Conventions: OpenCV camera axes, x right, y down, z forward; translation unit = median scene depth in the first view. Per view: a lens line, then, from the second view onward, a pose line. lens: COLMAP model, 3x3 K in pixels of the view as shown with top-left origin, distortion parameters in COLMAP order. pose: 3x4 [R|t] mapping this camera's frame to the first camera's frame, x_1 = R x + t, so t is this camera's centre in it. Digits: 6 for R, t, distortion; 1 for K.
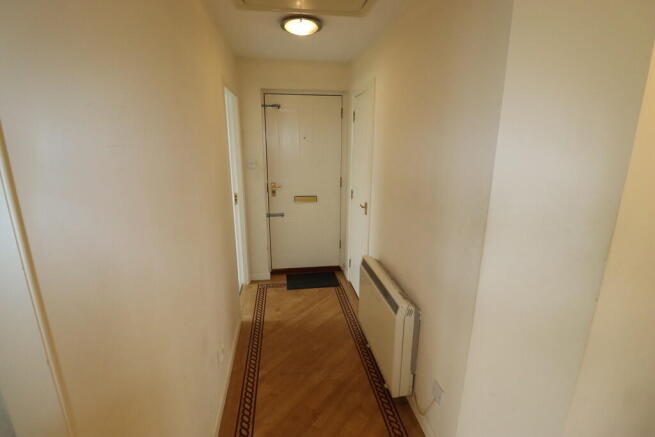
lens RADIAL K [[305.6, 0, 327.5], [0, 305.6, 218.5], [0, 0, 1]] dist [0.019062, -0.000018]
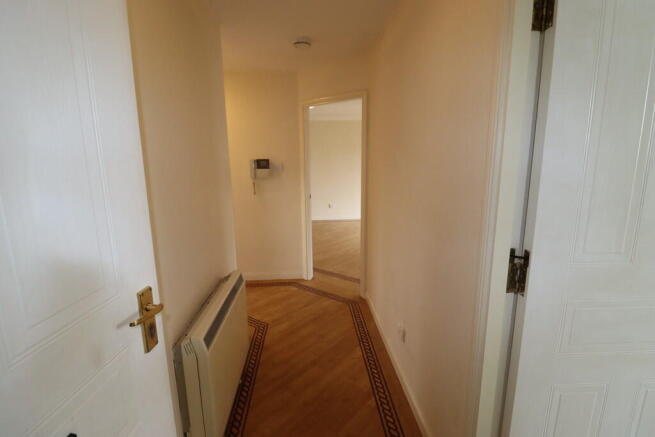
lens RADIAL K [[305.6, 0, 327.5], [0, 305.6, 218.5], [0, 0, 1]] dist [0.019062, -0.000018]
pose [[-0.996343, -0.004822, 0.085305, -0.164967], [0.030678, 0.911638, 0.409847, -0.309395], [-0.079744, 0.410965, -0.908157, 1.608328]]
